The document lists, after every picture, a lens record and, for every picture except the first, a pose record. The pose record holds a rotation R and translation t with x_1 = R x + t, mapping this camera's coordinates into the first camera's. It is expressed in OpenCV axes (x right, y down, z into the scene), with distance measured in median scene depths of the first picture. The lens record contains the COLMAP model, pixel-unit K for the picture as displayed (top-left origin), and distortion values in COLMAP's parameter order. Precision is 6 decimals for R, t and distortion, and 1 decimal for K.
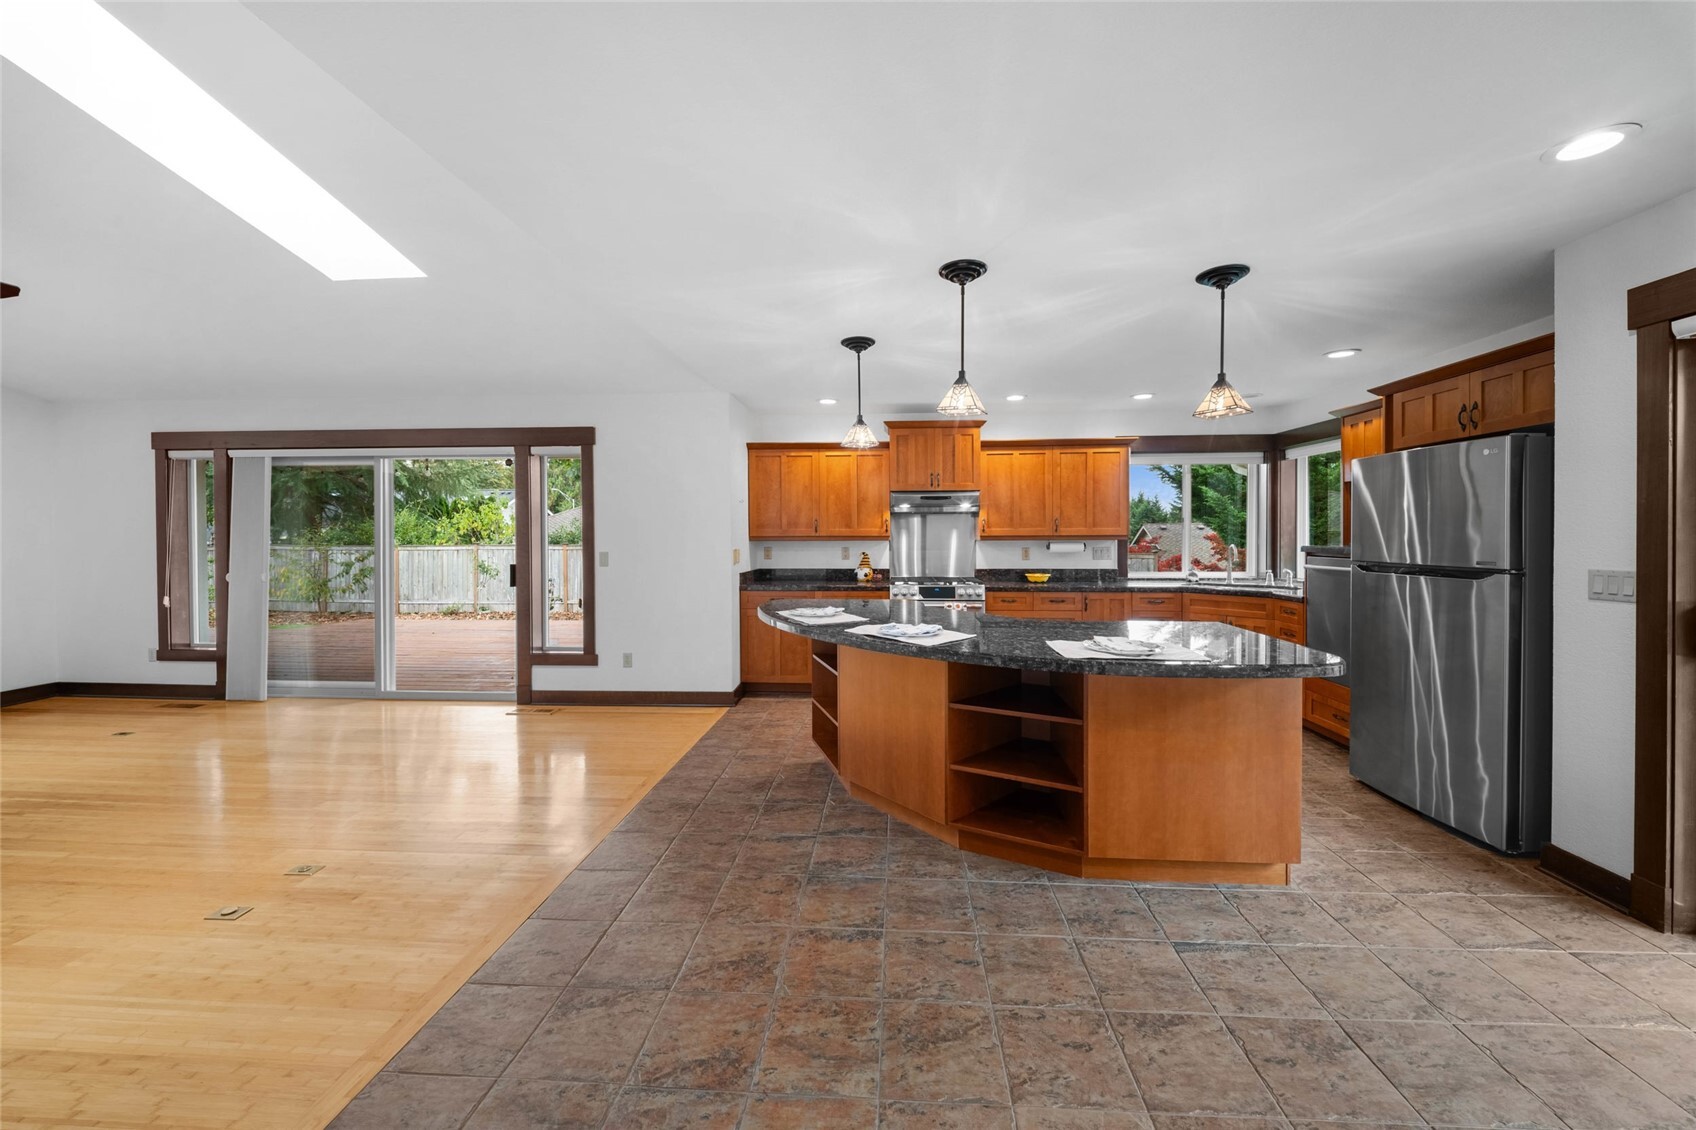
lens RADIAL K [[615.0, 0, 852.9], [0, 615.0, 539.6], [0, 0, 1]] dist [0.012014, -0.006507]
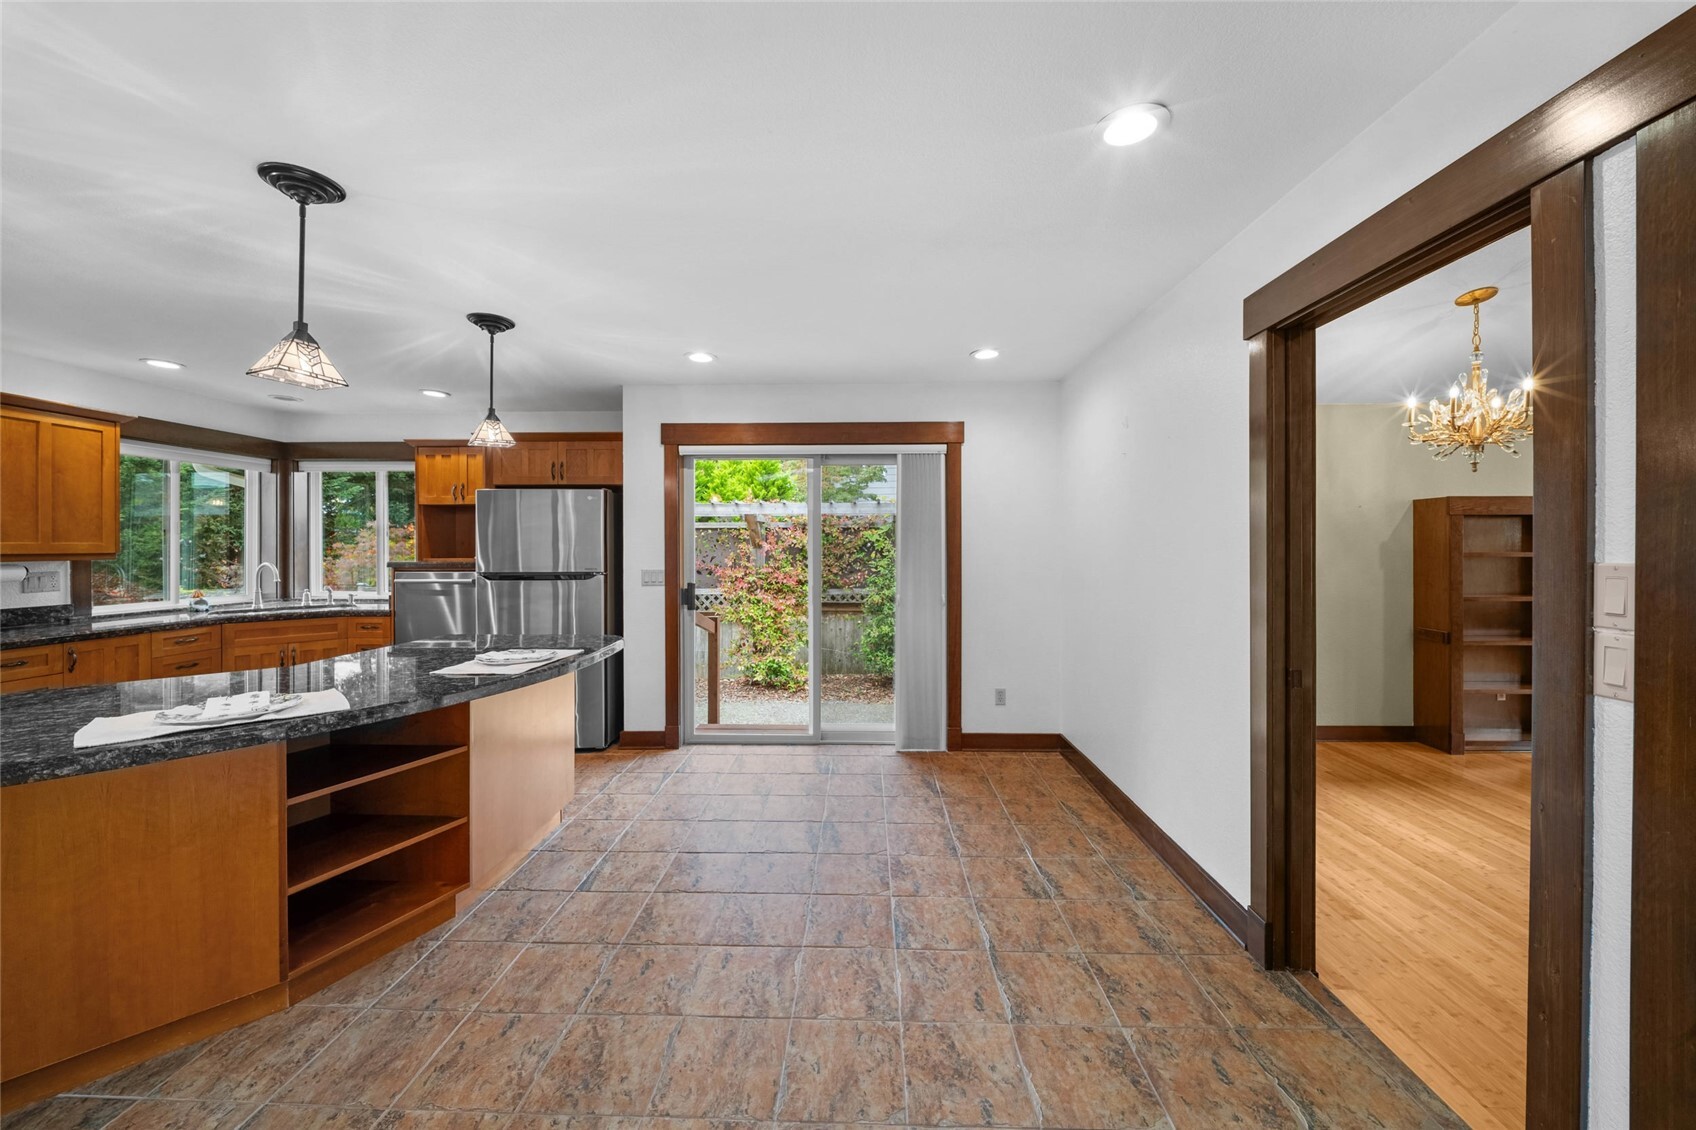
lens RADIAL K [[615.0, 0, 852.9], [0, 615.0, 539.6], [0, 0, 1]] dist [0.012014, -0.006507]
pose [[-0.039633, 0.013396, 0.999125, -0.646947], [0.011511, 0.999850, -0.012949, -0.009175], [-0.999148, 0.010988, -0.039781, 0.453206]]
